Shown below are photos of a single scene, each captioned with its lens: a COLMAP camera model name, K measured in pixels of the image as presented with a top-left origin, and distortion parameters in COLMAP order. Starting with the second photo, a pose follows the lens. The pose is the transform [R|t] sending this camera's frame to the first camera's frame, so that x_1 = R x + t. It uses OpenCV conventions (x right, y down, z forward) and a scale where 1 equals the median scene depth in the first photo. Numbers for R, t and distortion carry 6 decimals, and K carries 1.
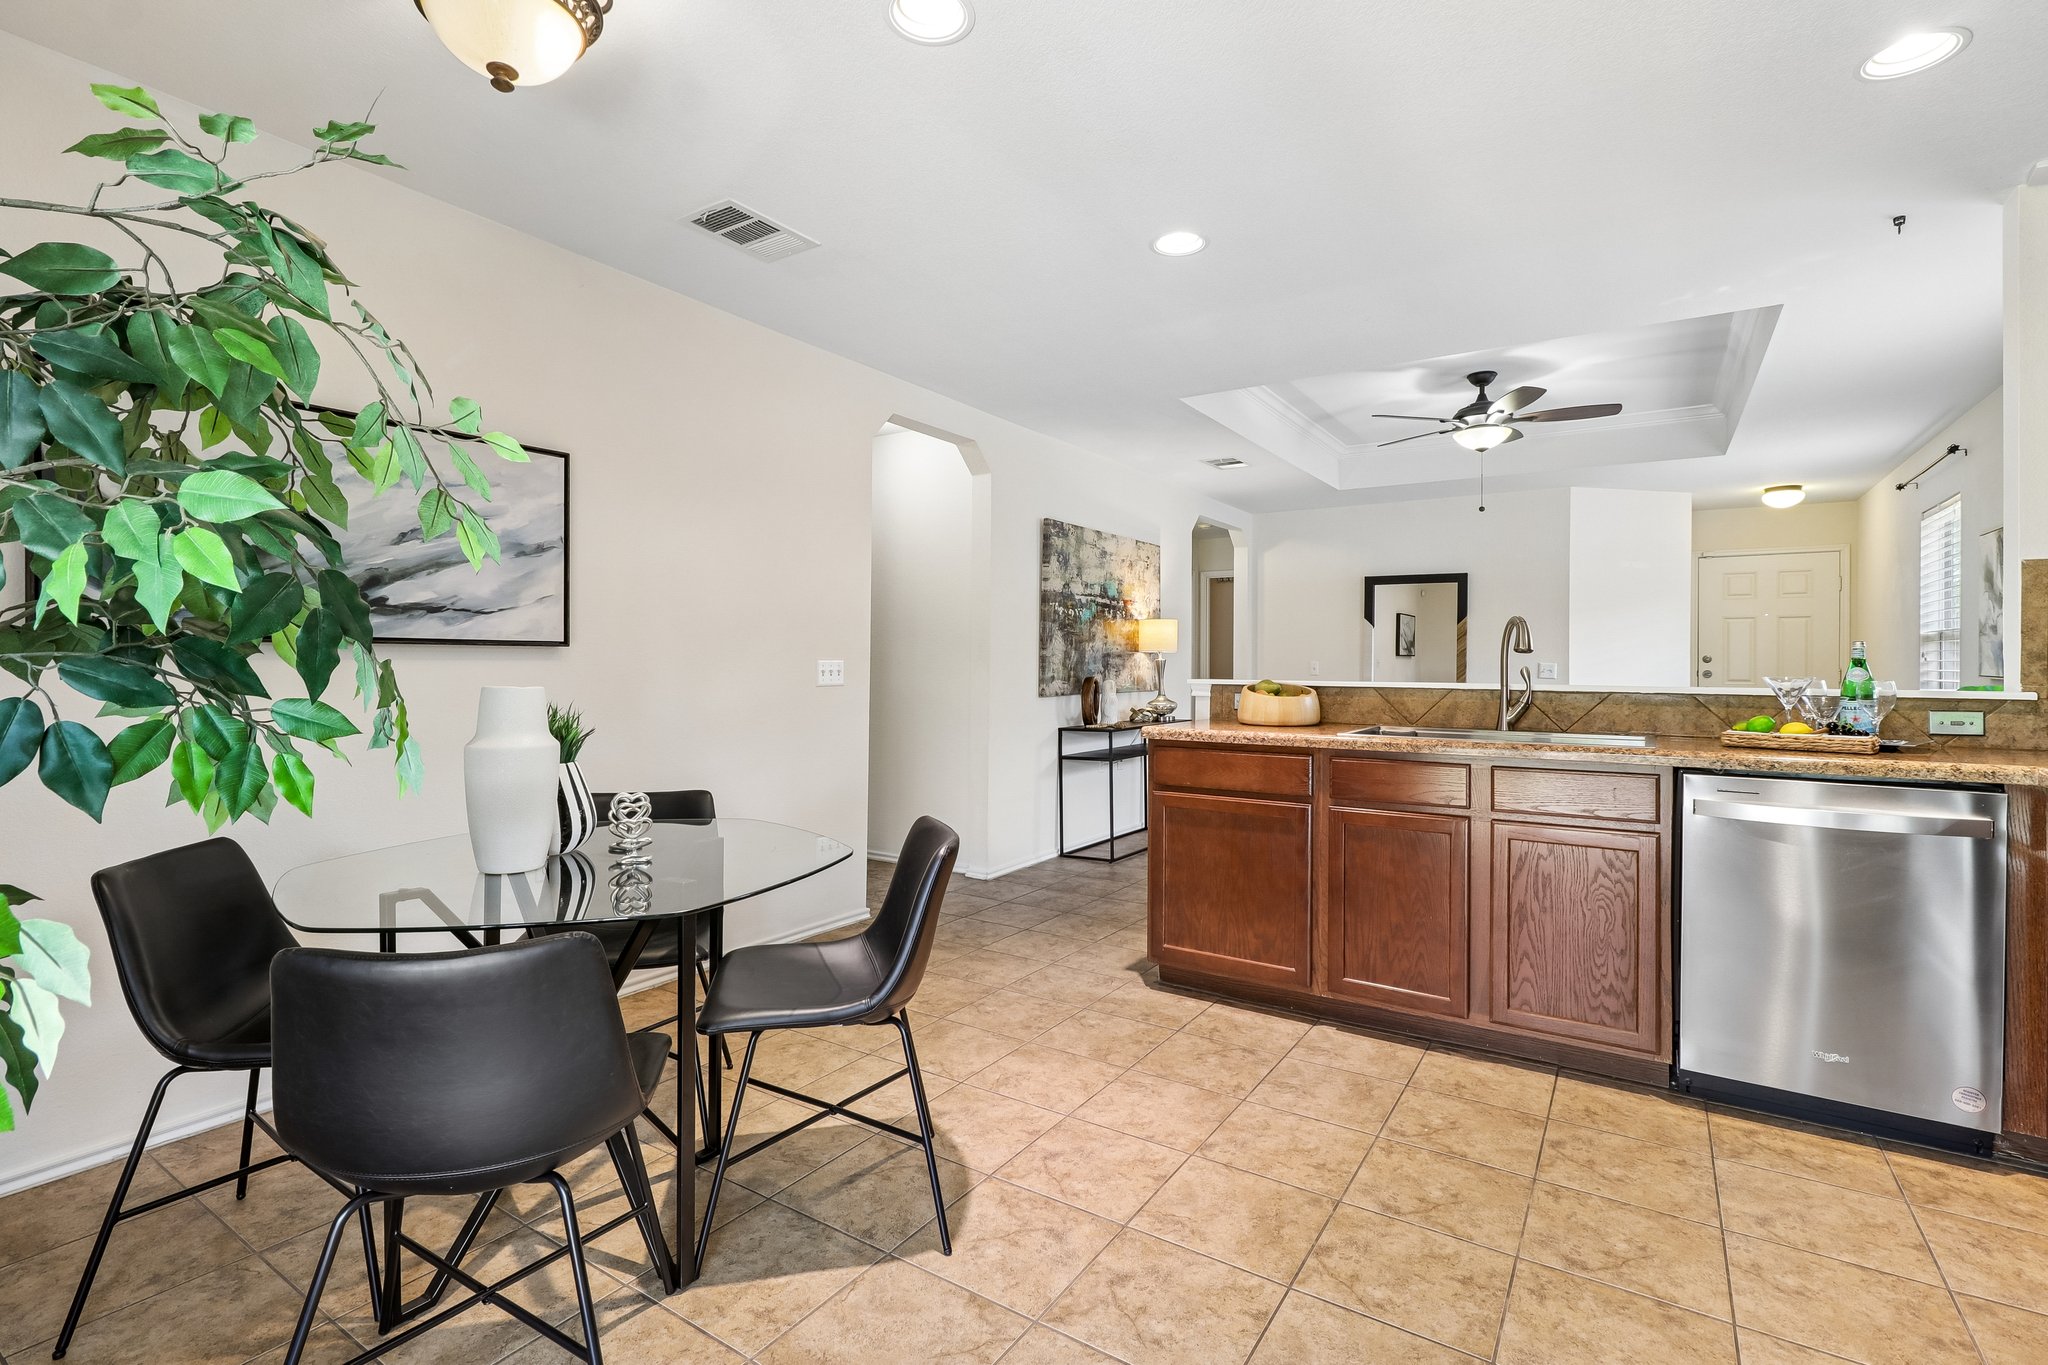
lens RADIAL K [[950.5, 0, 1016.9], [0, 950.5, 664.1], [0, 0, 1]] dist [0.004114, -0.000690]
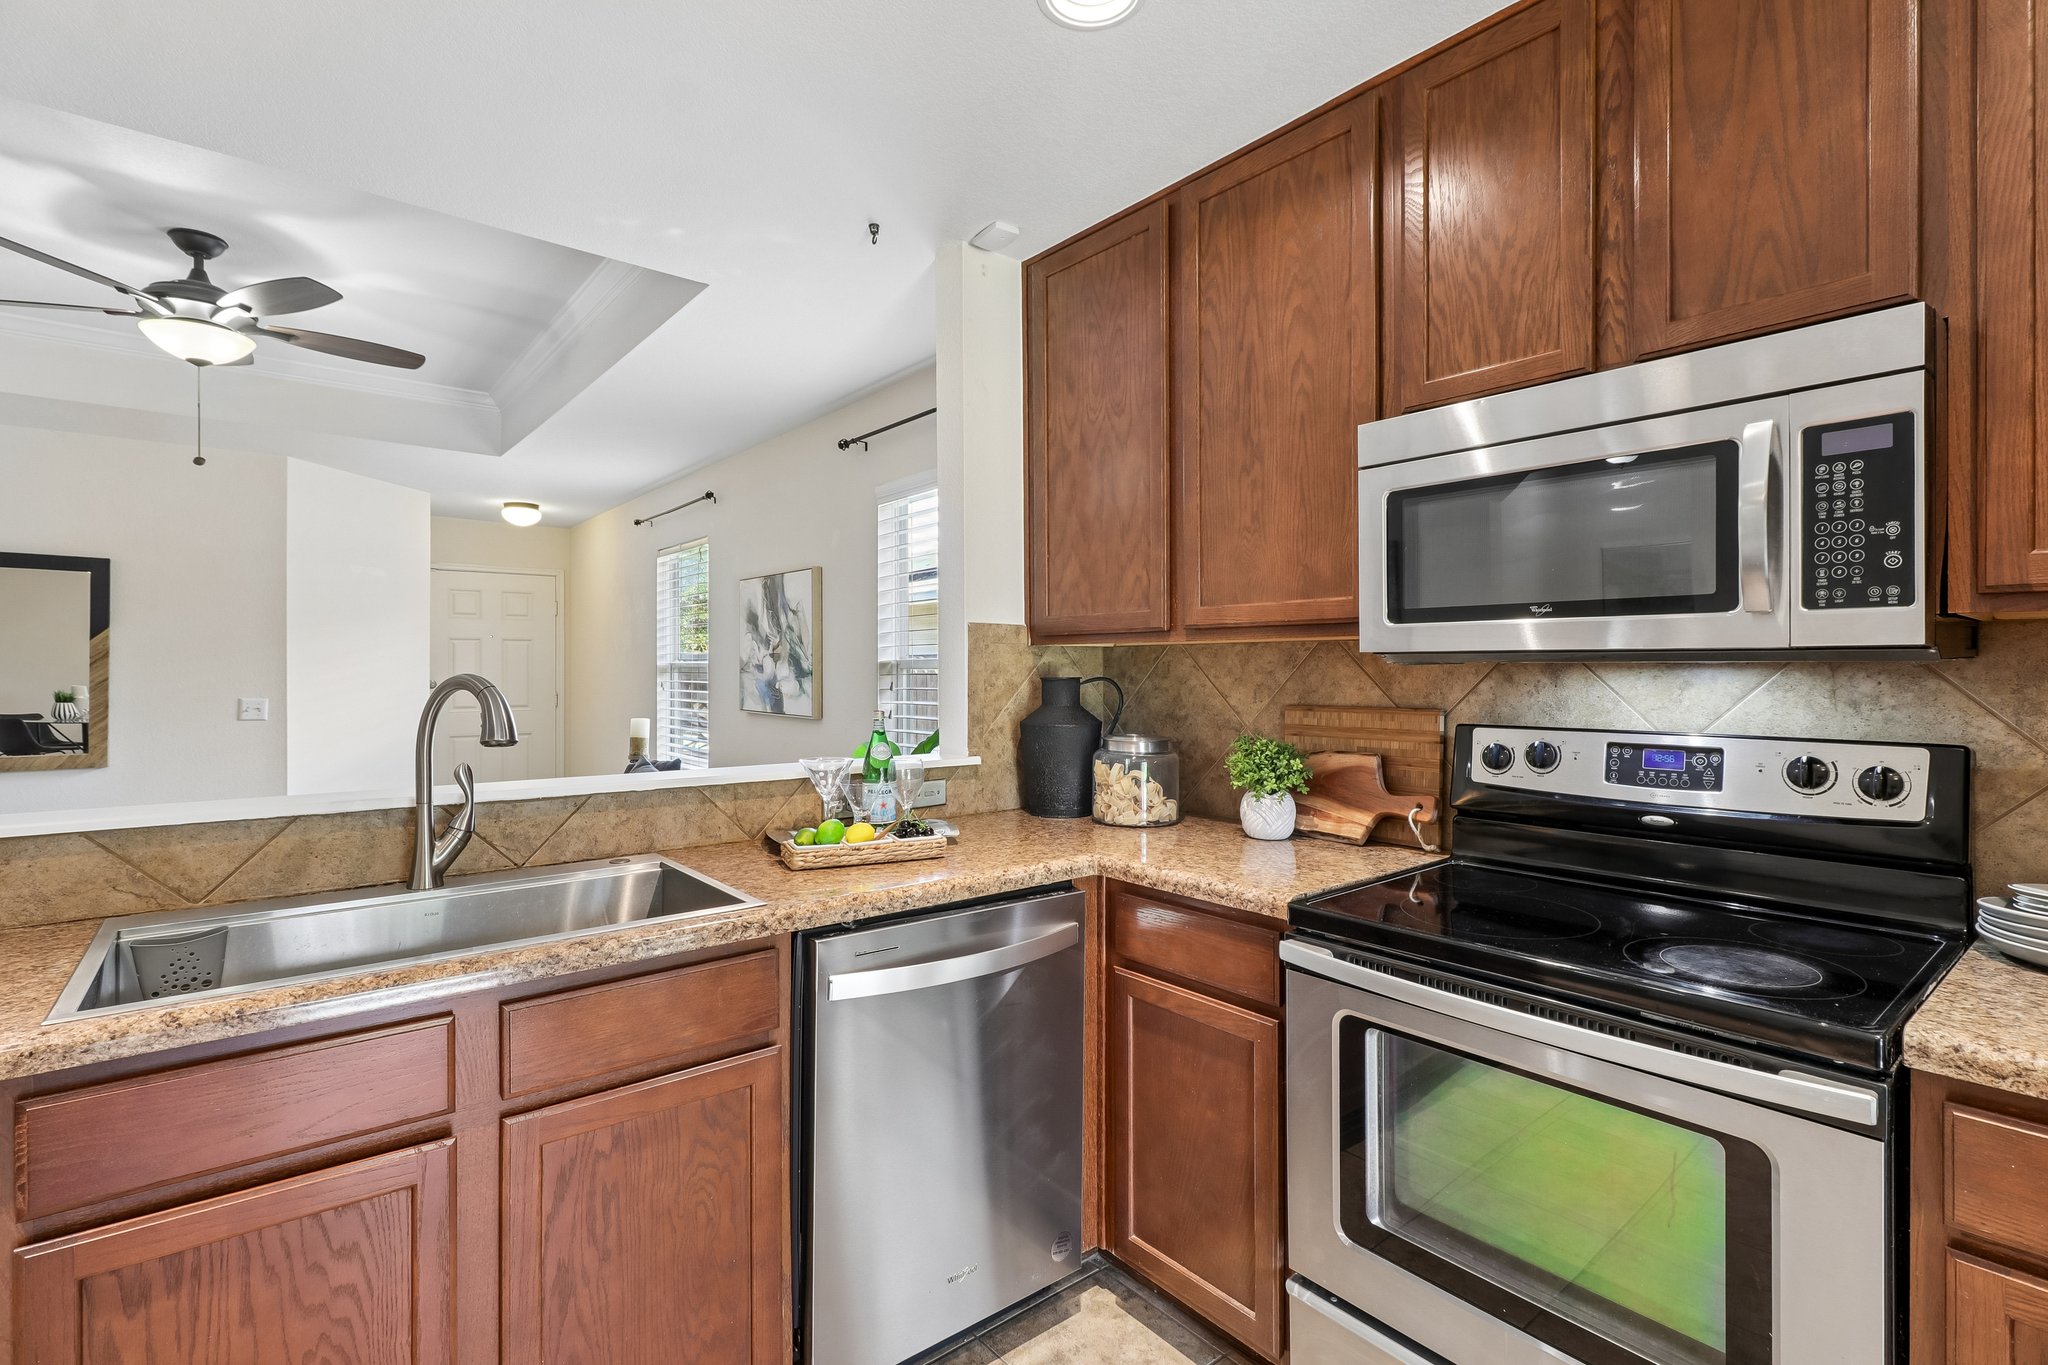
lens RADIAL K [[950.5, 0, 1026.1], [0, 950.5, 668.0], [0, 0, 1]] dist [0.004114, -0.000690]
pose [[0.294385, -0.002952, 0.955682, 0.065557], [0.002815, 0.999994, 0.002222, -0.031860], [-0.955683, 0.002036, 0.294392, 0.324410]]
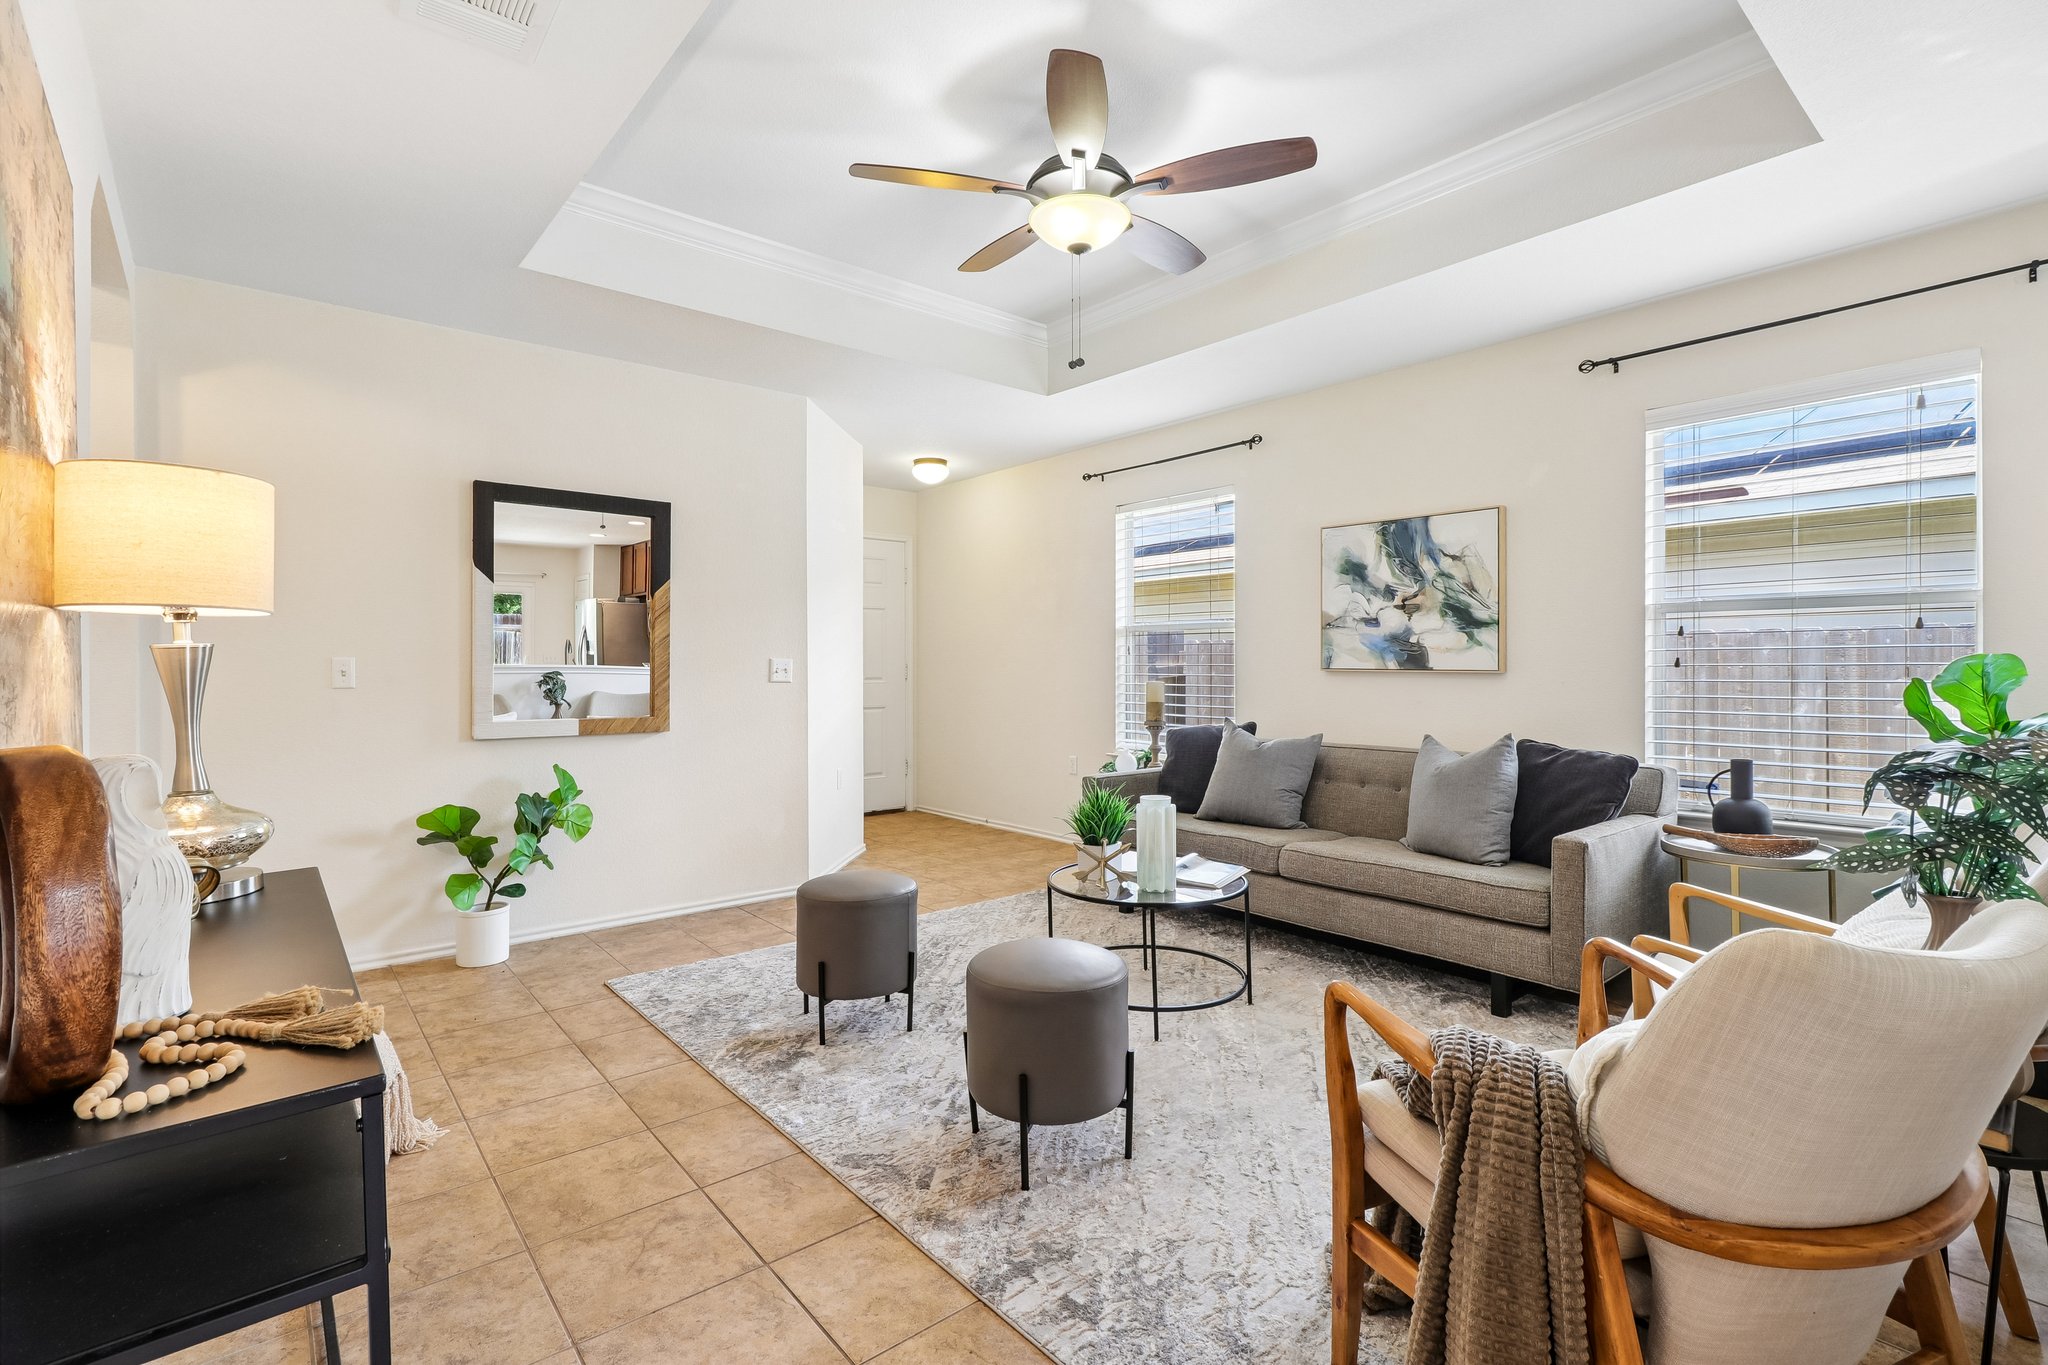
lens RADIAL K [[950.5, 0, 1025.6], [0, 950.5, 666.8], [0, 0, 1]] dist [0.004114, -0.000690]
pose [[0.281355, -0.007315, 0.959576, -0.028332], [0.005423, 0.999967, 0.006032, 0.001964], [-0.959588, 0.003507, 0.281386, 0.885239]]
